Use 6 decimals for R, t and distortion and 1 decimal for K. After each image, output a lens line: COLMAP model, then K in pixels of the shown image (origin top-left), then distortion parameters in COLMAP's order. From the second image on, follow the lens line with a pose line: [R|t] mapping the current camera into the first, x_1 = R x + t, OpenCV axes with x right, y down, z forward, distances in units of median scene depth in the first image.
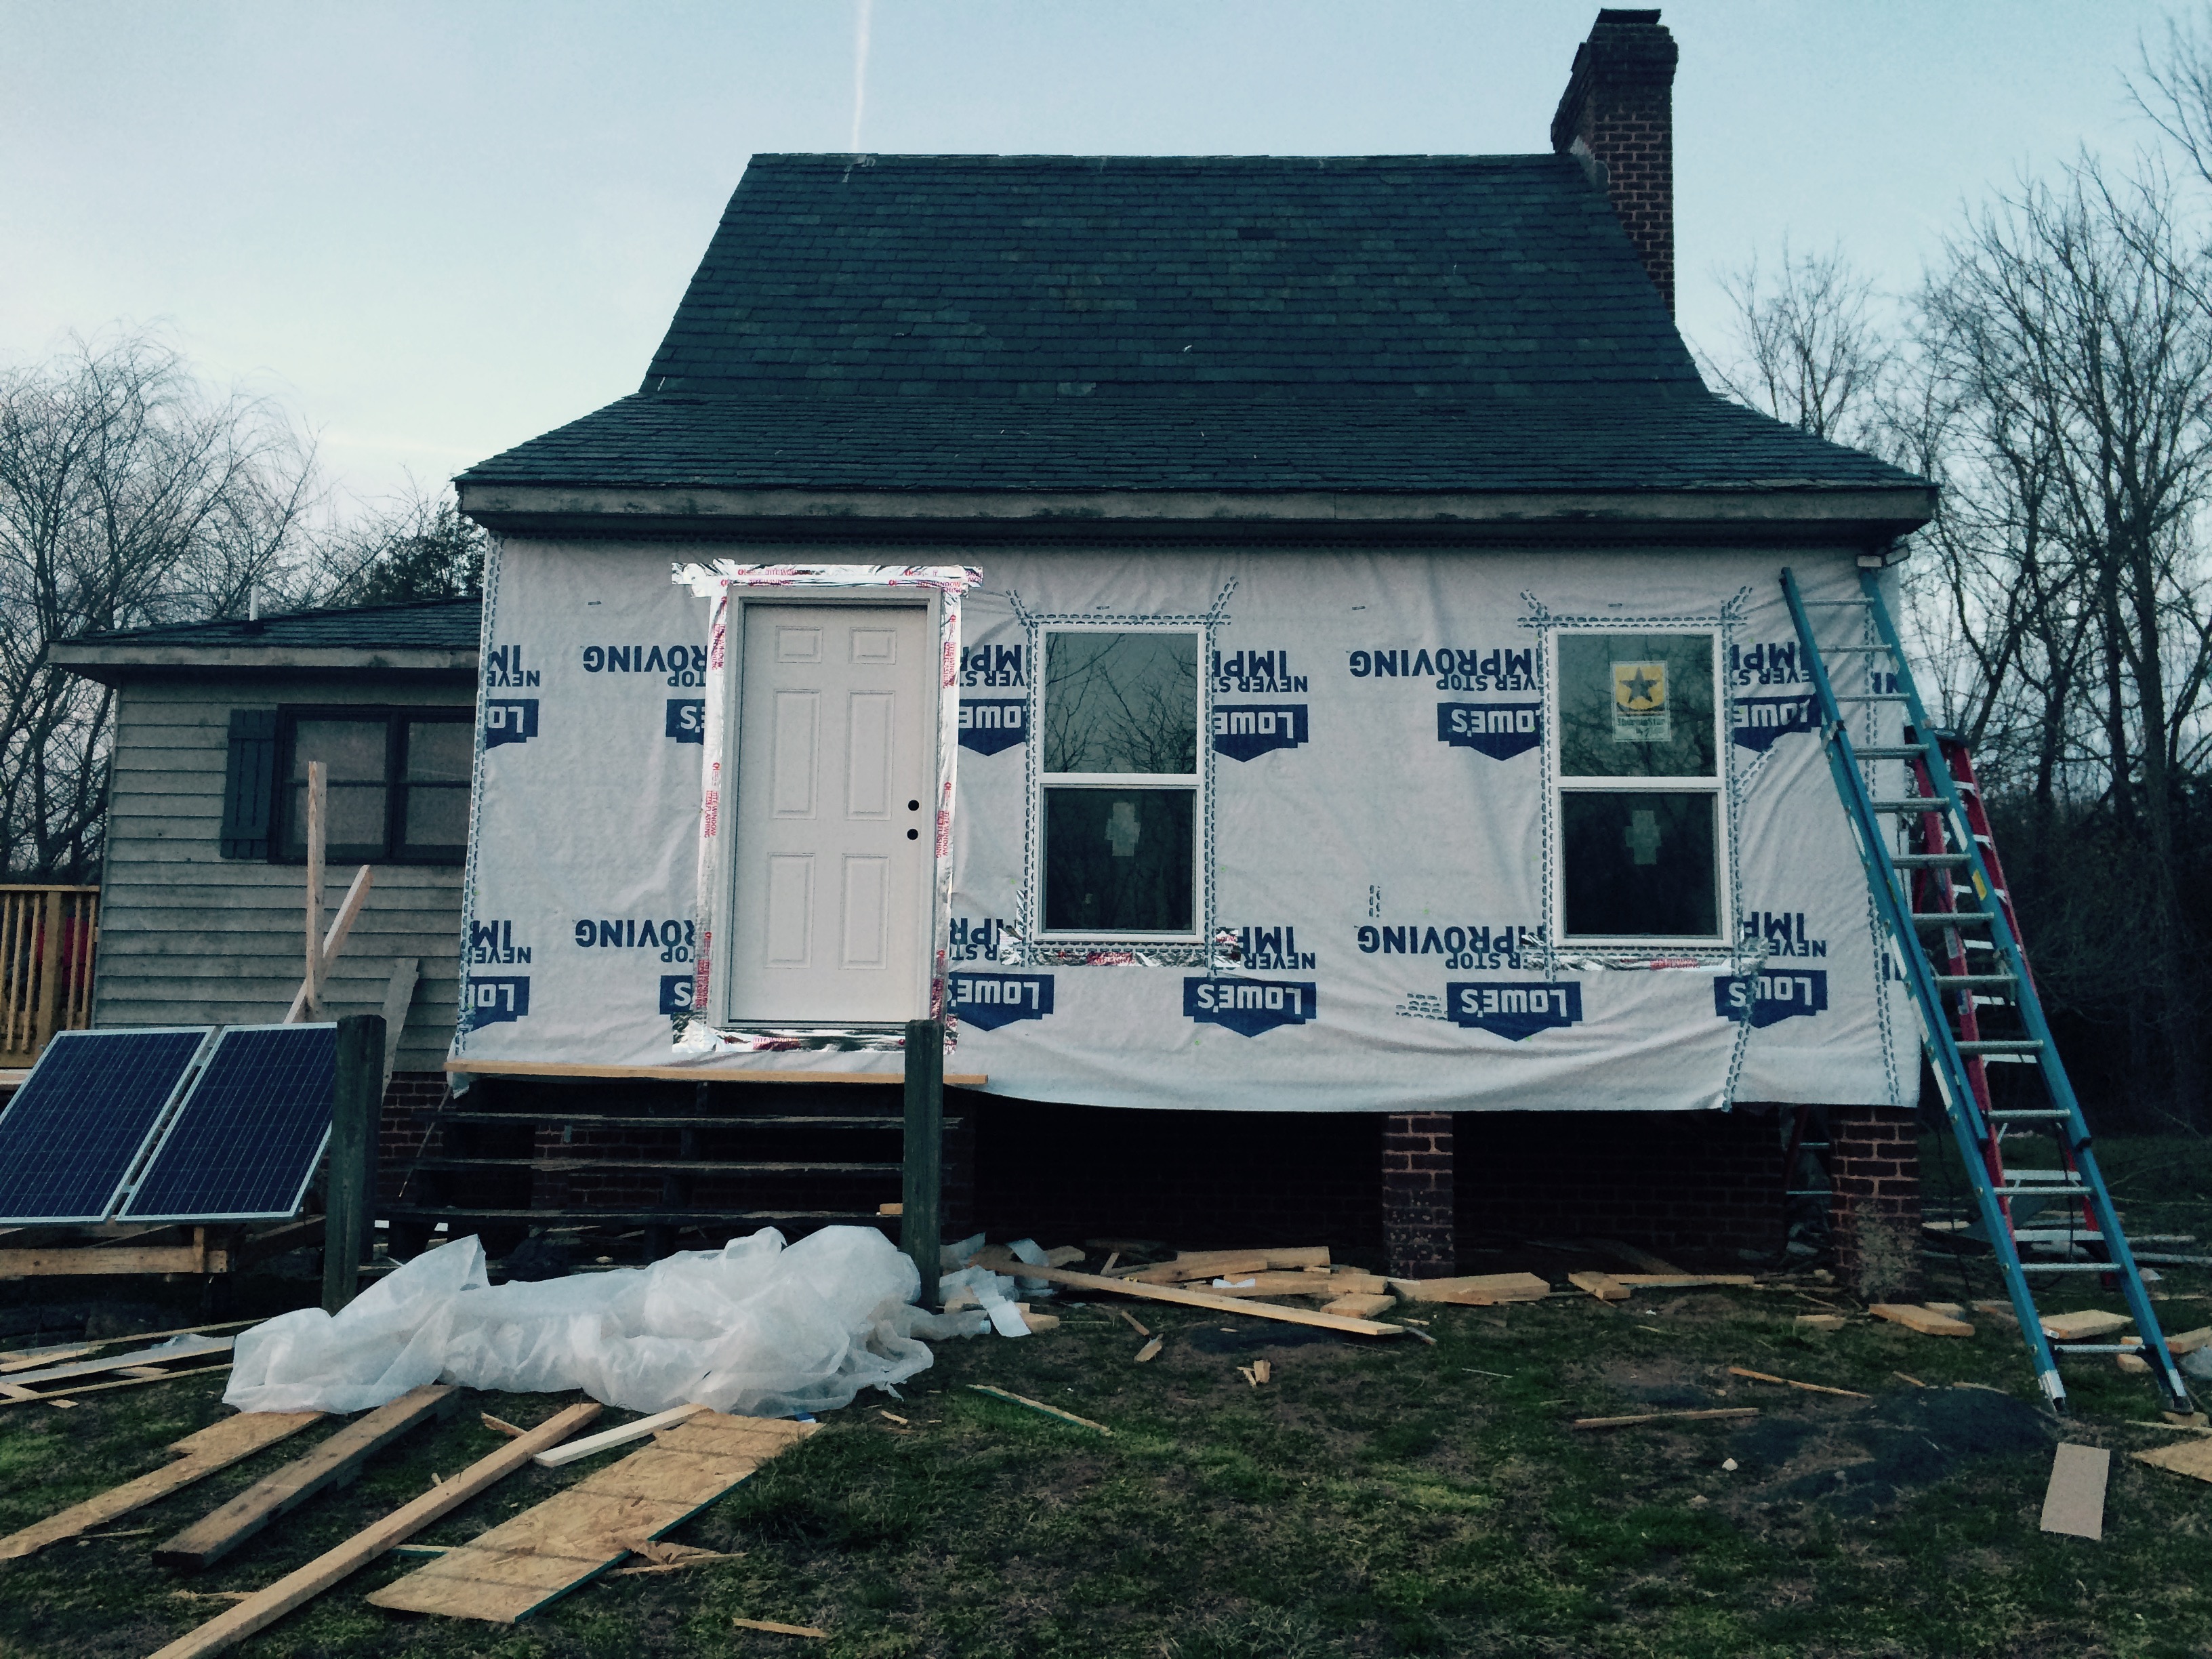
lens RADIAL K [[1892.1, 0, 1106.0], [0, 1892.1, 829.5], [0, 0, 1]] dist [0.086877, 0.003383]
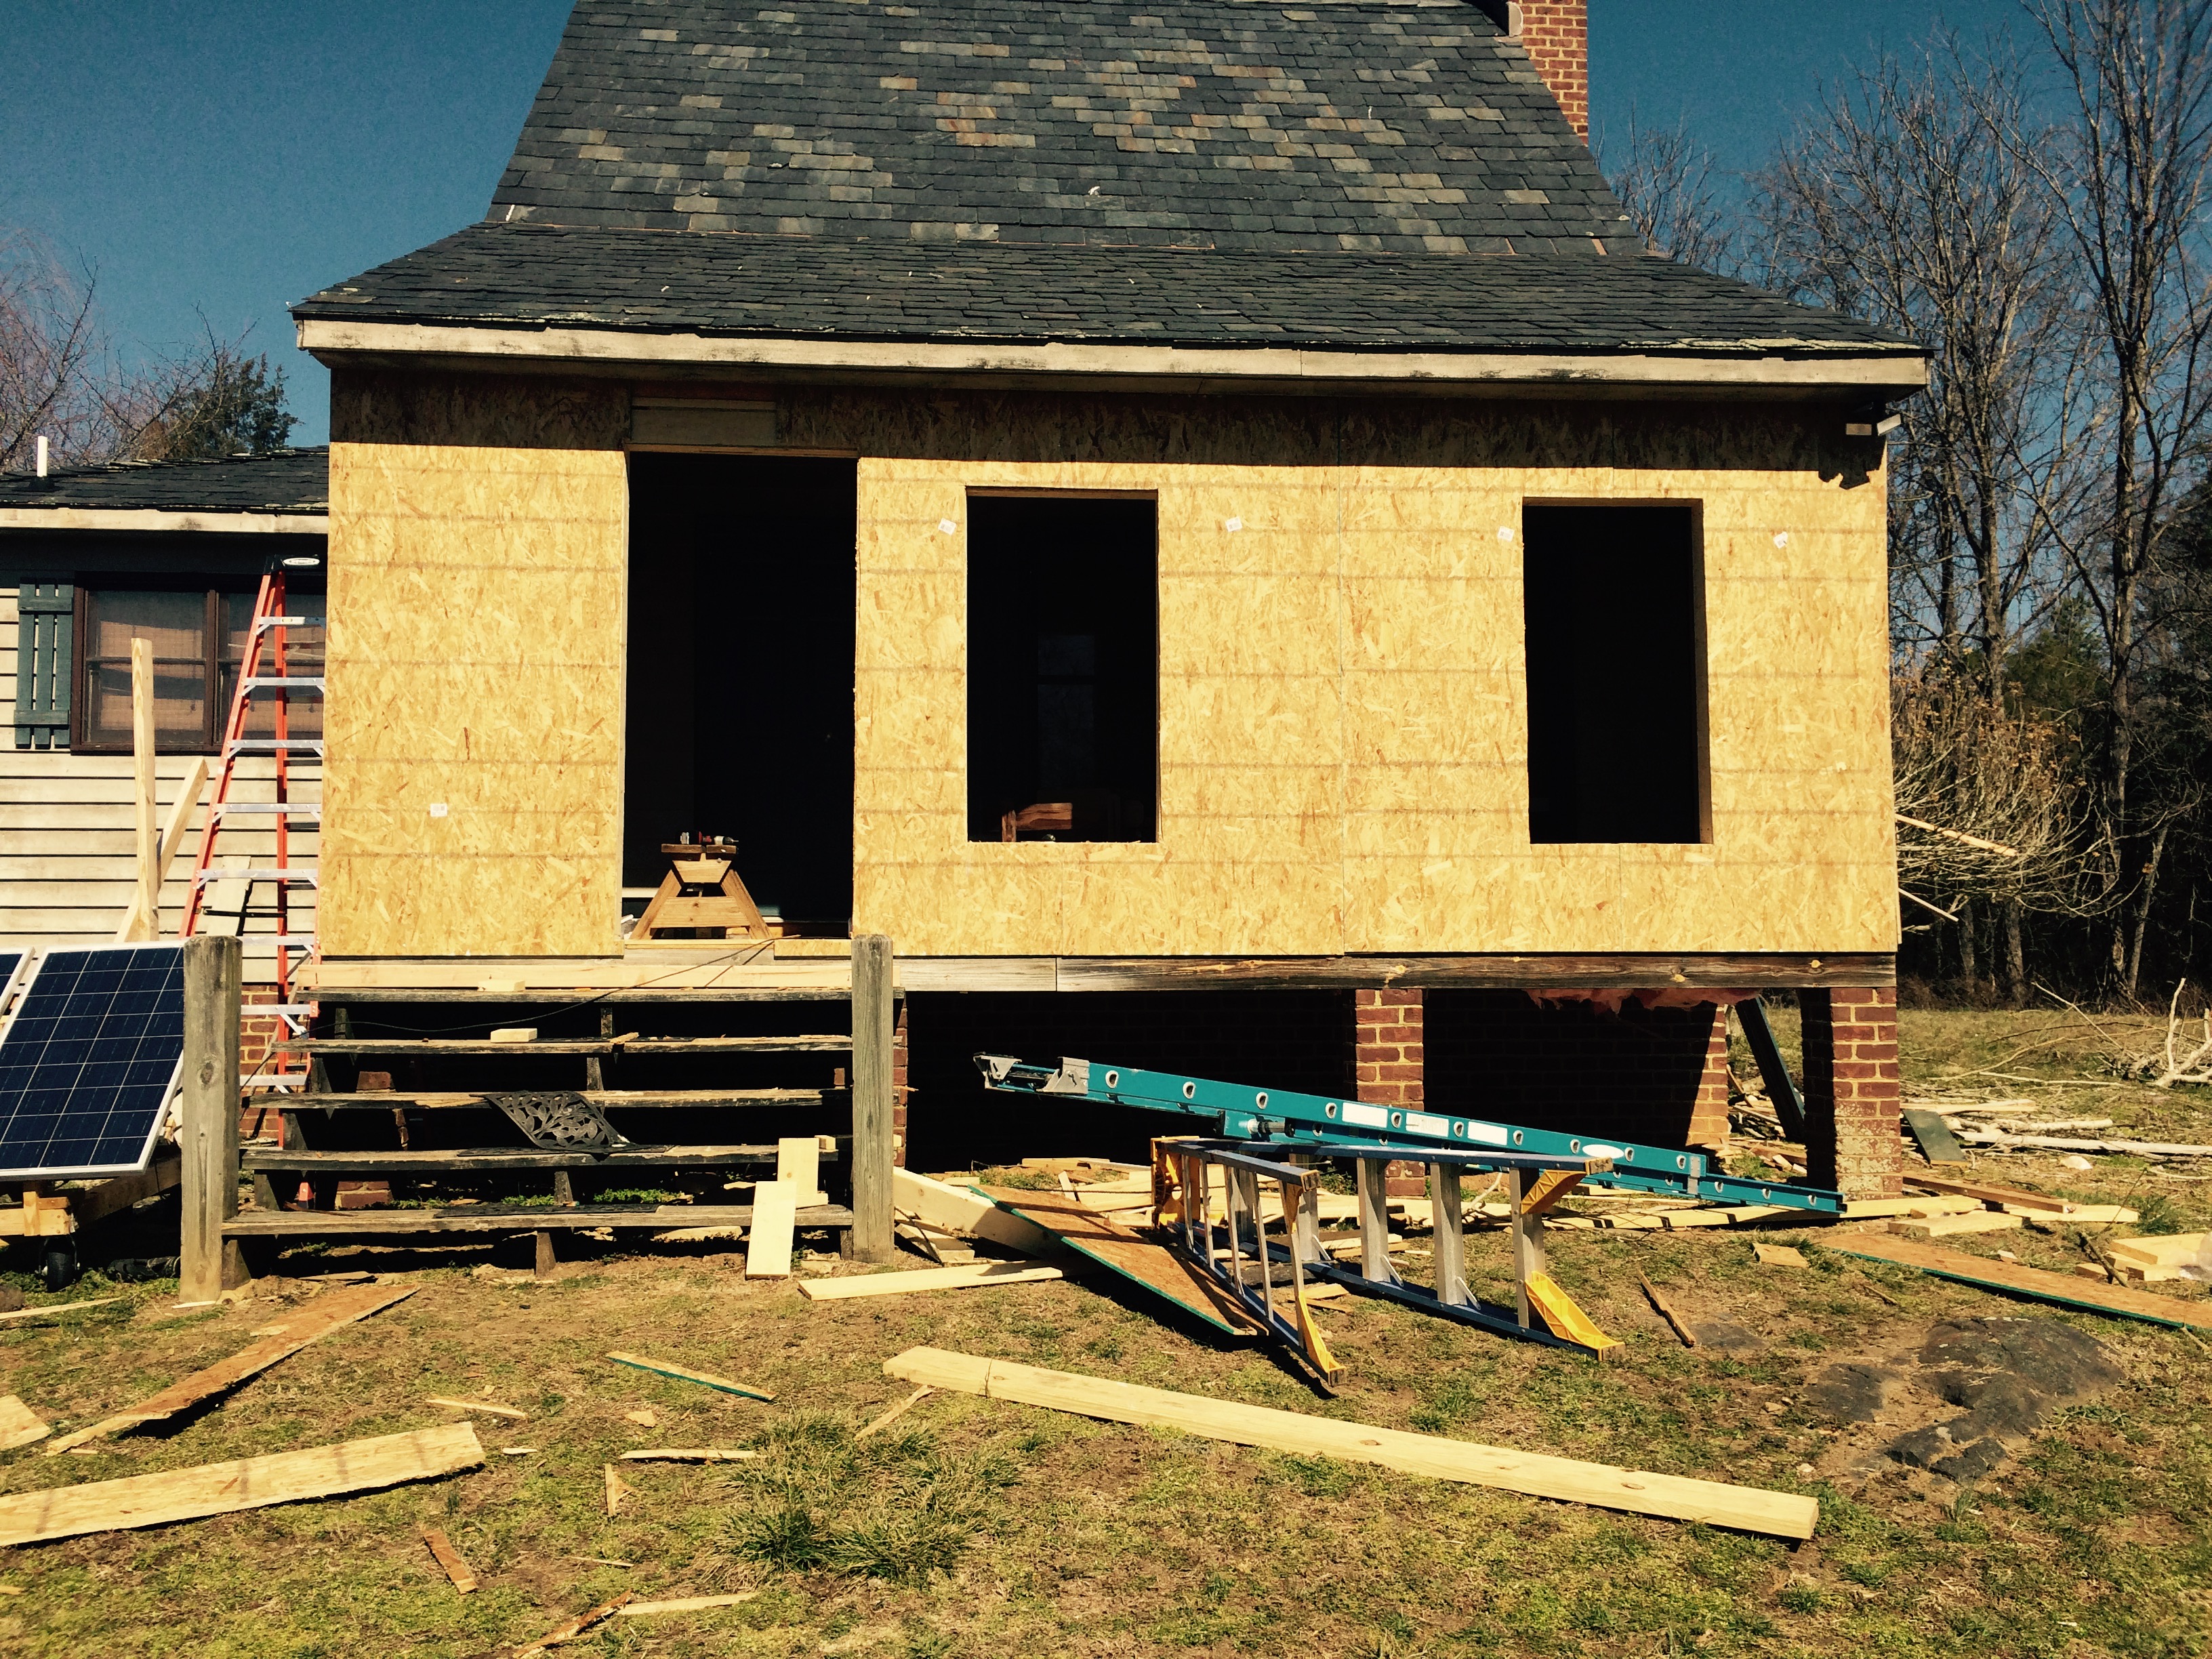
lens RADIAL K [[1886.1, 0, 1106.0], [0, 1886.1, 829.5], [0, 0, 1]] dist [0.085730, -0.048787]
pose [[0.995357, -0.006618, 0.096029, -0.043281], [0.000270, 0.997822, 0.065962, -0.004680], [-0.096256, -0.065629, 0.993191, 0.065784]]
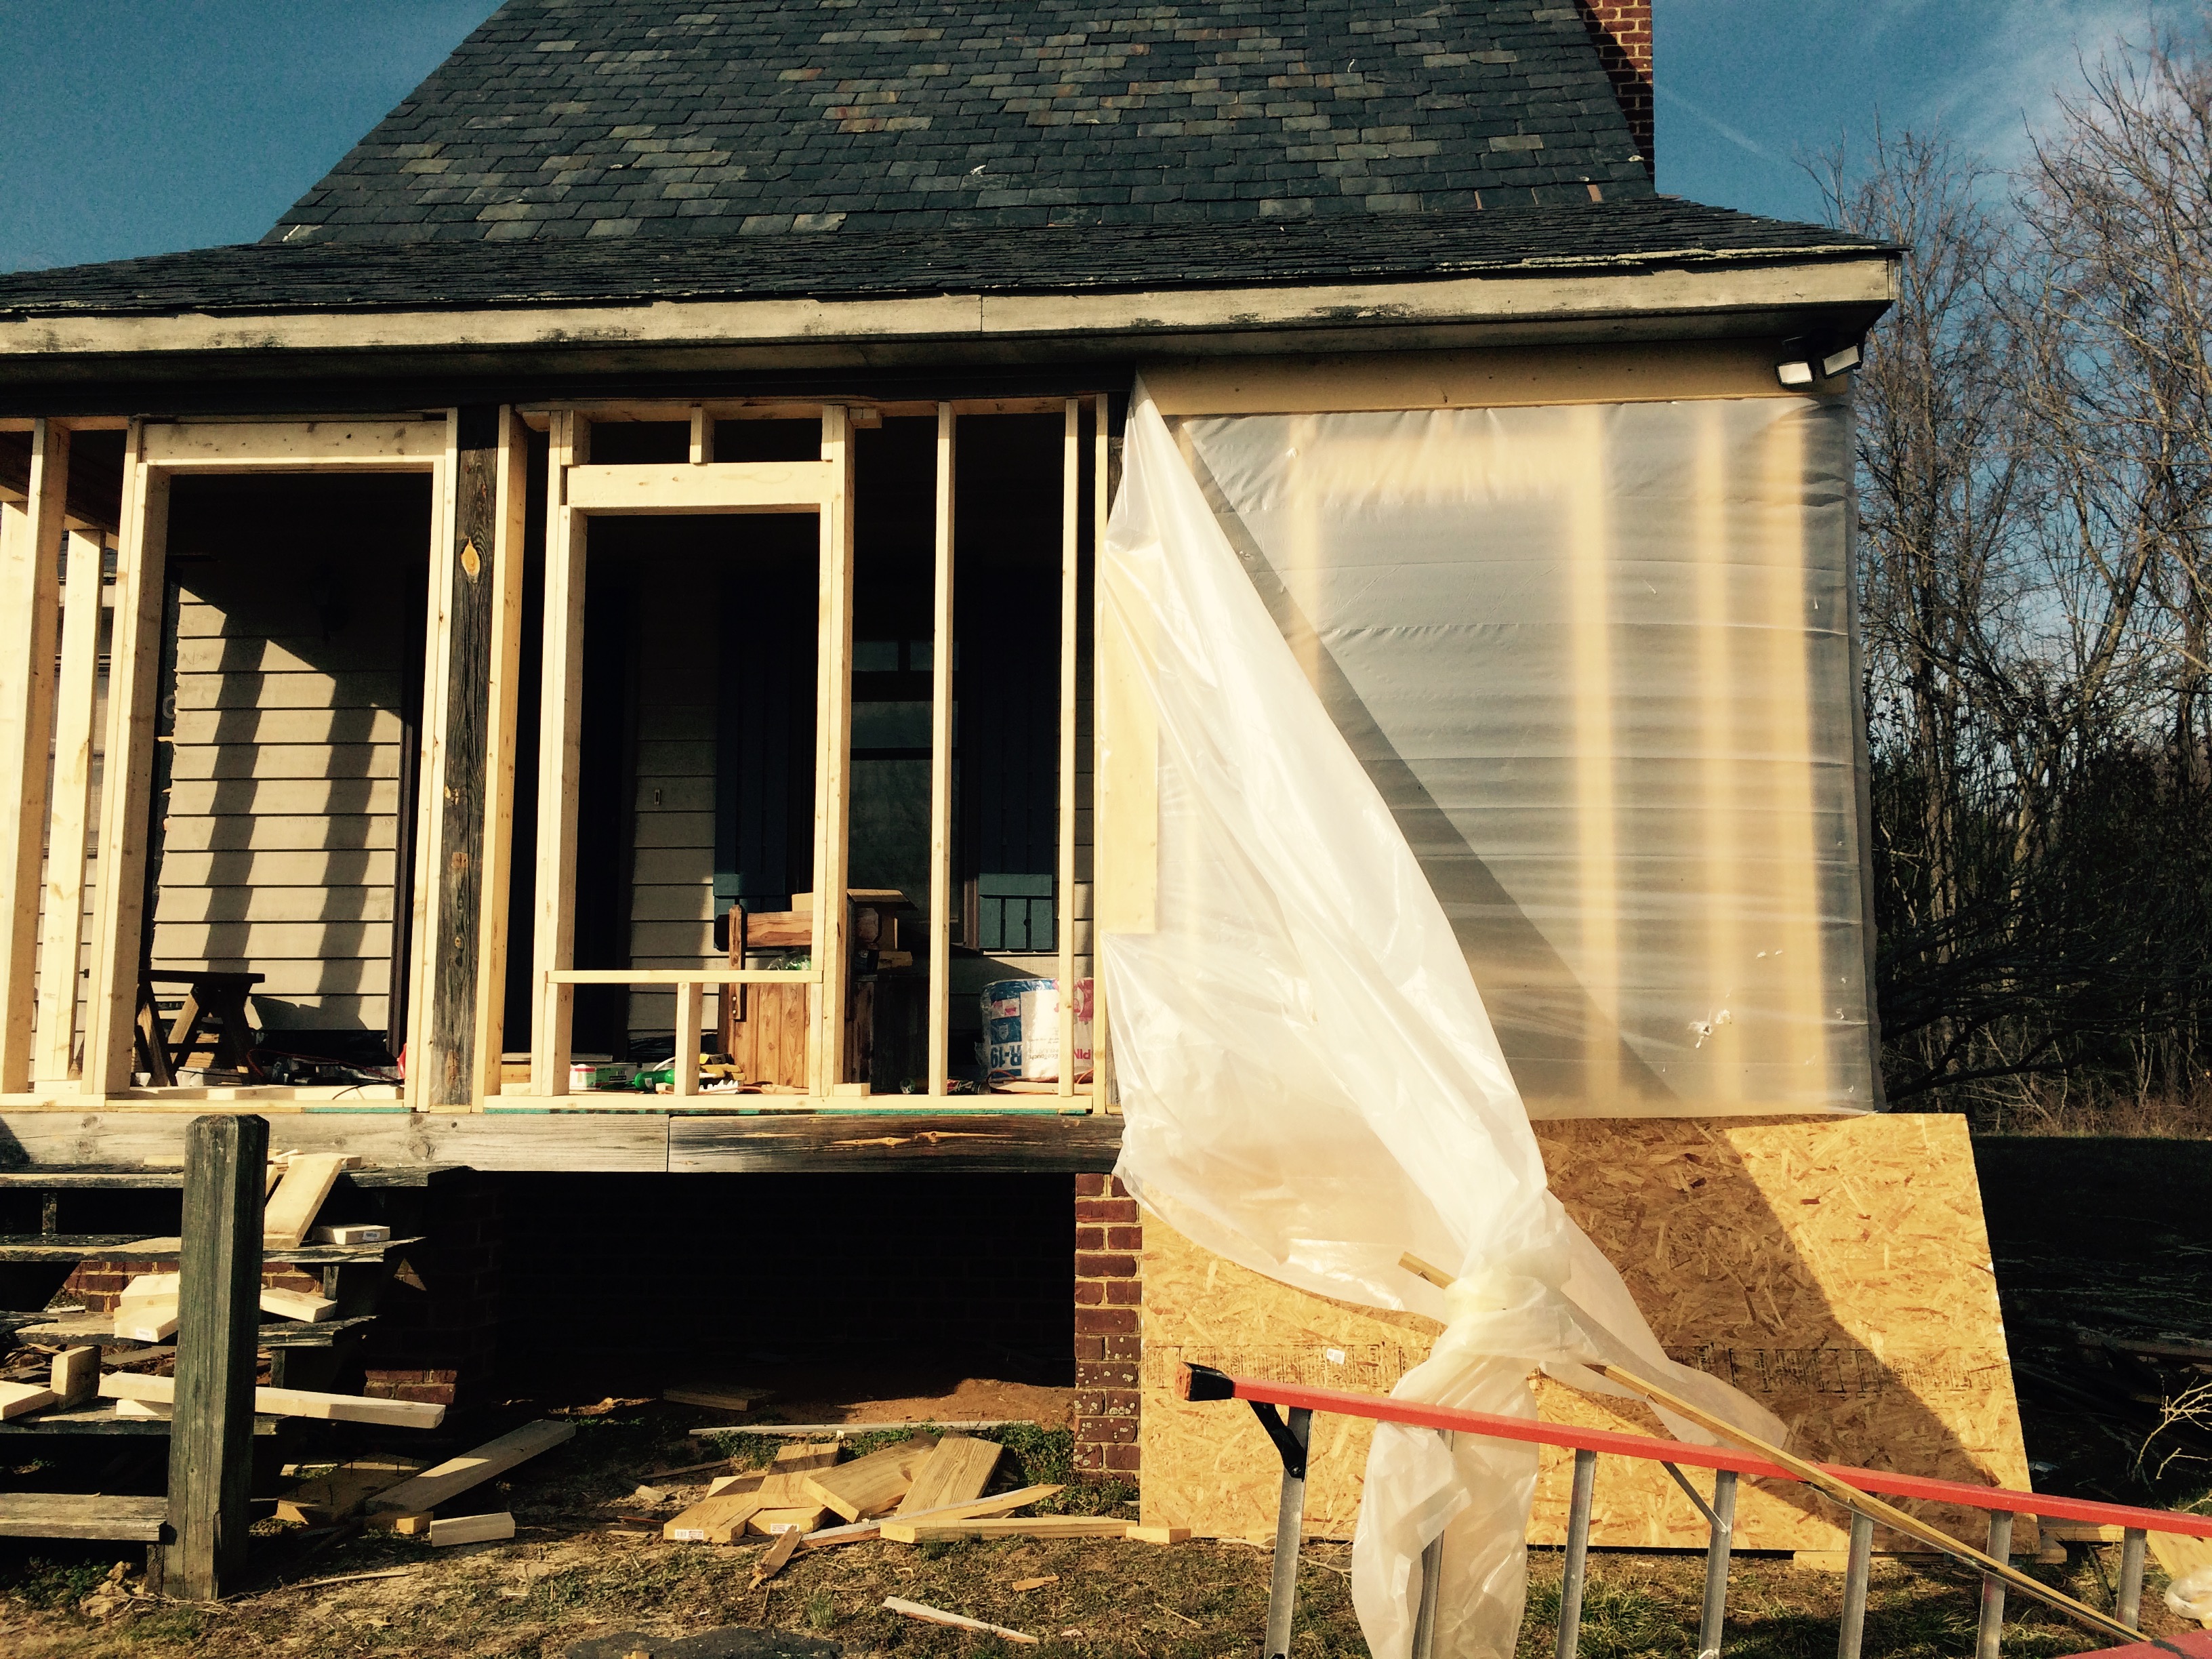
lens RADIAL K [[1886.1, 0, 1106.0], [0, 1886.1, 829.5], [0, 0, 1]] dist [0.085730, -0.048787]
pose [[0.997613, -0.016164, -0.067133, 0.145280], [0.017618, 0.999622, 0.021111, -0.001616], [0.066766, -0.022243, 0.997521, 0.236365]]
